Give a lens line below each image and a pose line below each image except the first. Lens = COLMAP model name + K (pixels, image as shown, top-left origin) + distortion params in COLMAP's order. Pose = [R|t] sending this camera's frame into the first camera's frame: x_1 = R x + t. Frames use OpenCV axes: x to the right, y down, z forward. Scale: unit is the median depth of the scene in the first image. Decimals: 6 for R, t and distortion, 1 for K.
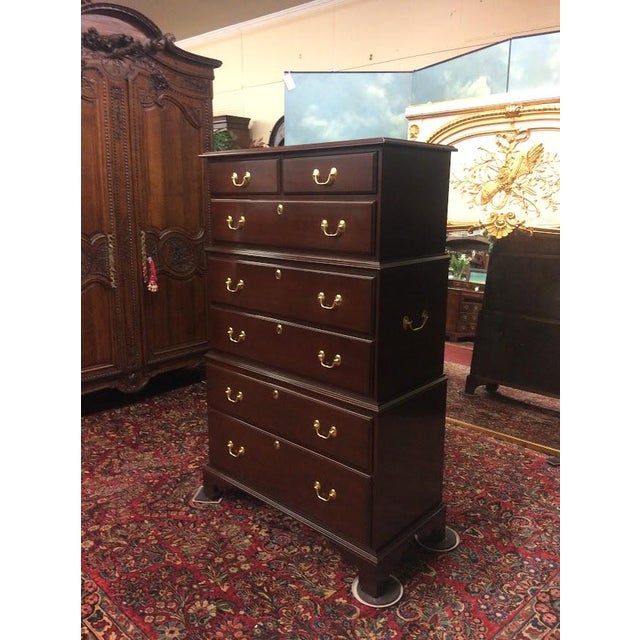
lens RADIAL K [[542.7, 0, 320.5], [0, 542.7, 320.5], [0, 0, 1]] dist [0.125413, -0.192808]
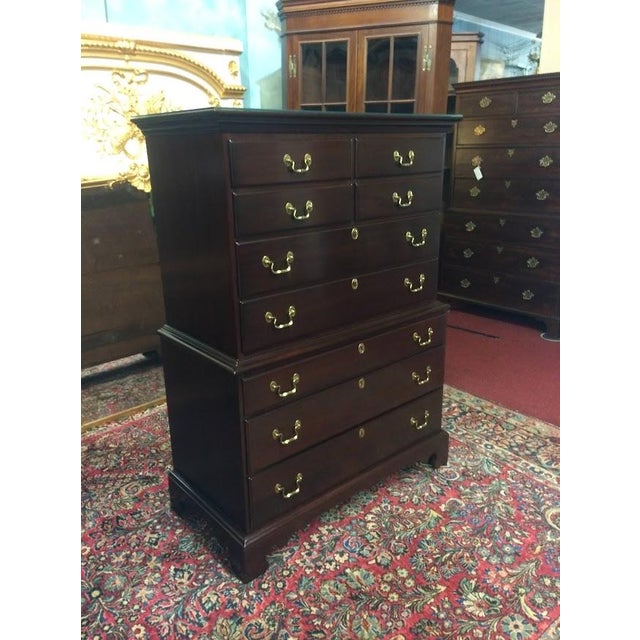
lens RADIAL K [[542.7, 0, 324.3], [0, 542.7, 316.8], [0, 0, 1]] dist [0.125413, -0.192808]
pose [[0.075808, -0.296809, 0.951923, -0.689320], [0.226444, 0.934851, 0.273453, -0.162912], [-0.971070, 0.194828, 0.138080, 0.737740]]
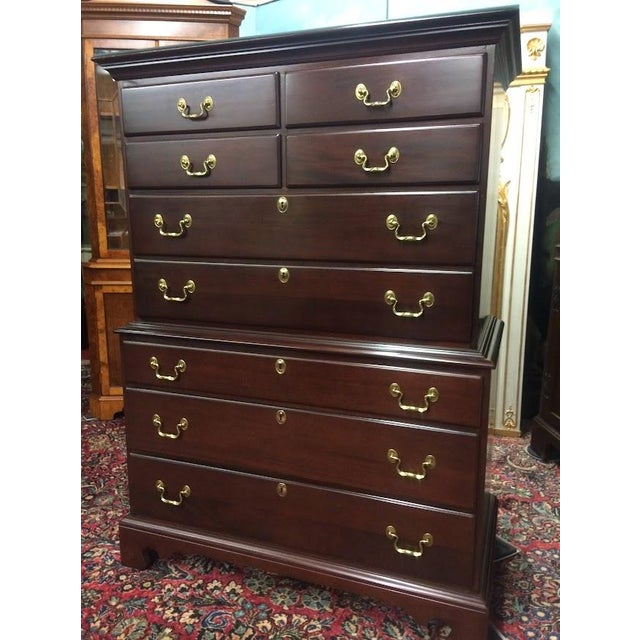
lens RADIAL K [[545.5, 0, 322.7], [0, 545.5, 322.1], [0, 0, 1]] dist [0.088165, -0.136144]
pose [[0.909592, -0.077631, 0.408187, -0.171319], [0.085357, 0.996350, -0.000716, 0.050967], [-0.406641, 0.035493, 0.912898, 0.299581]]
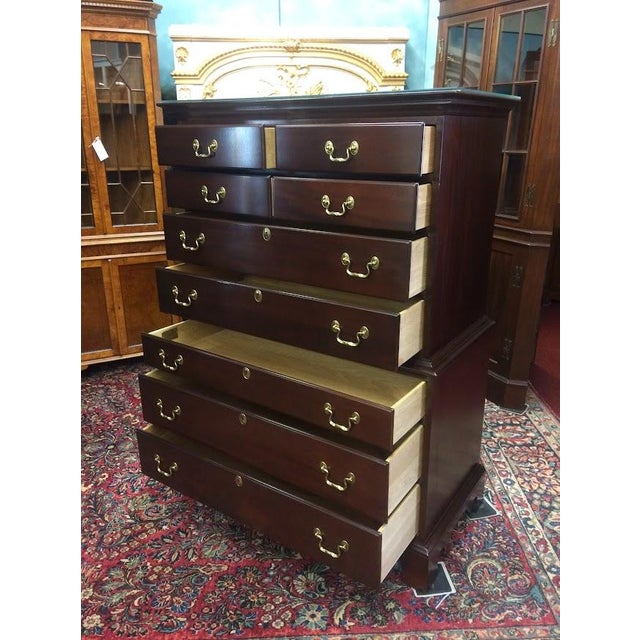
lens RADIAL K [[545.5, 0, 324.1], [0, 545.5, 321.5], [0, 0, 1]] dist [0.088165, -0.136144]
pose [[0.681148, -0.236902, 0.692759, -0.529752], [0.157559, 0.971464, 0.177292, -0.050186], [-0.714992, -0.011611, 0.699037, 0.238062]]
